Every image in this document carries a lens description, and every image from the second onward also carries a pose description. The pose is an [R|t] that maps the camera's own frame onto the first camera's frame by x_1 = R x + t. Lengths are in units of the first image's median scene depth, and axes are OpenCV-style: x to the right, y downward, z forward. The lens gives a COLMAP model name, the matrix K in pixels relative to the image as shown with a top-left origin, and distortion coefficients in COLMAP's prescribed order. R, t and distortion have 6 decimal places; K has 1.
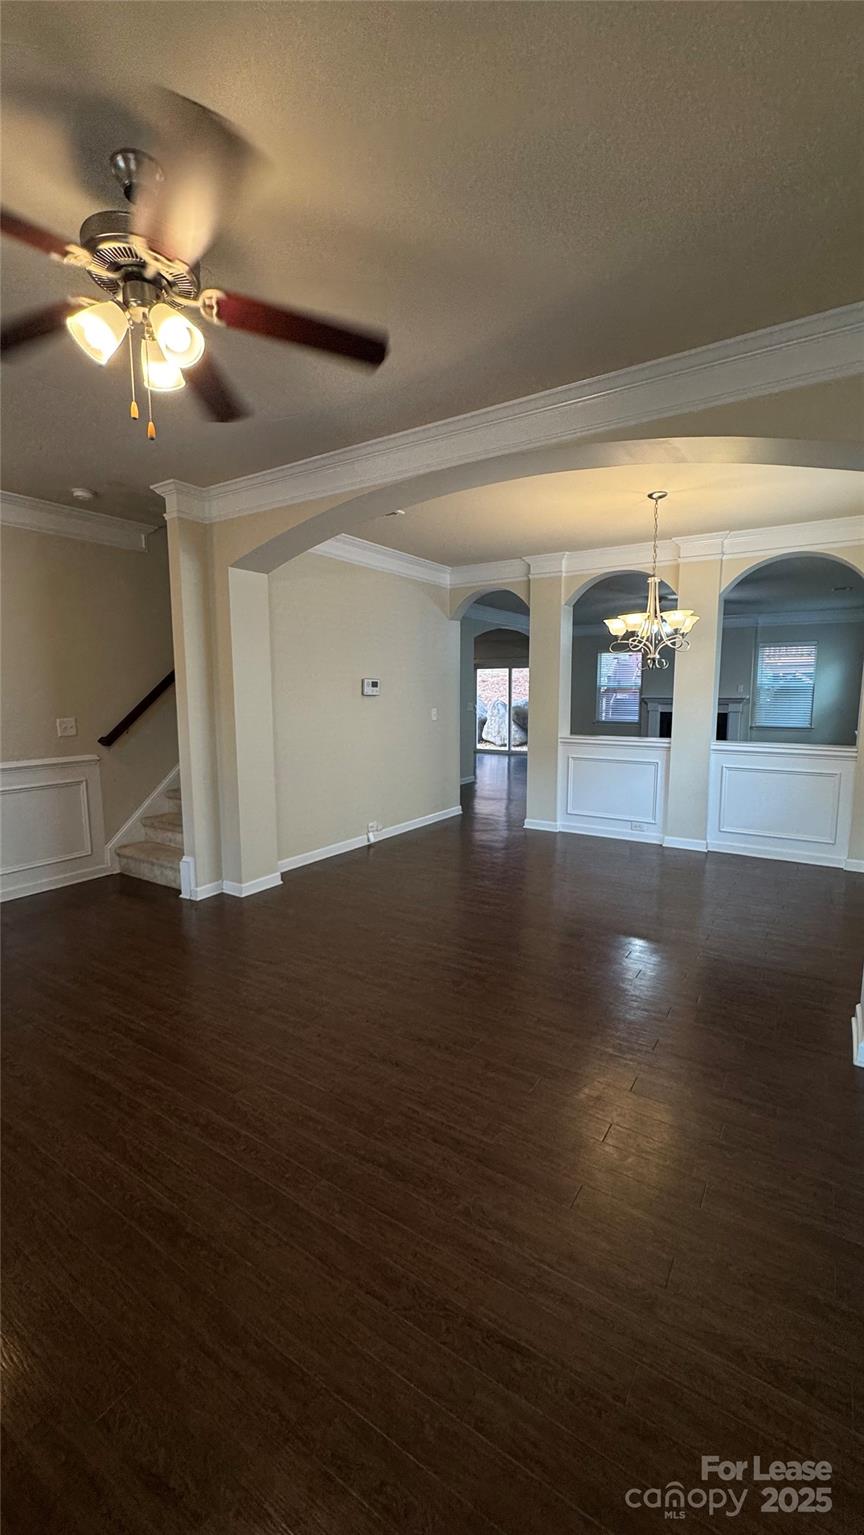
lens RADIAL K [[614.1, 0, 432.0], [0, 614.1, 767.5], [0, 0, 1]] dist [-0.000600, 0.000147]
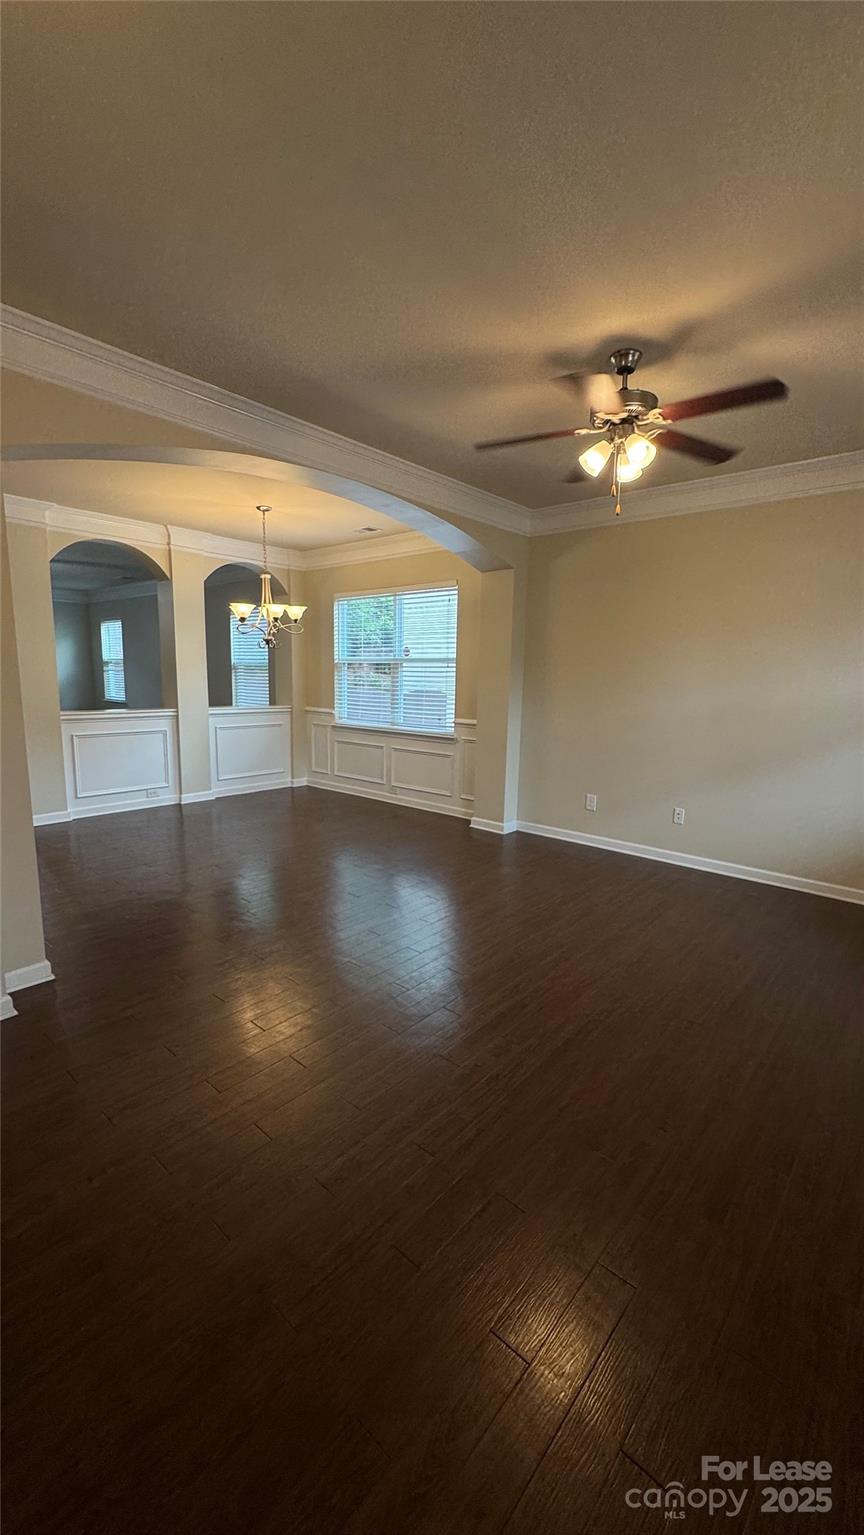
lens RADIAL K [[614.1, 0, 432.0], [0, 614.1, 767.5], [0, 0, 1]] dist [-0.000600, 0.000147]
pose [[0.140712, -0.146667, 0.979127, -0.685965], [0.105196, 0.985583, 0.132516, -0.040221], [-0.984446, 0.084354, 0.154112, 0.394933]]
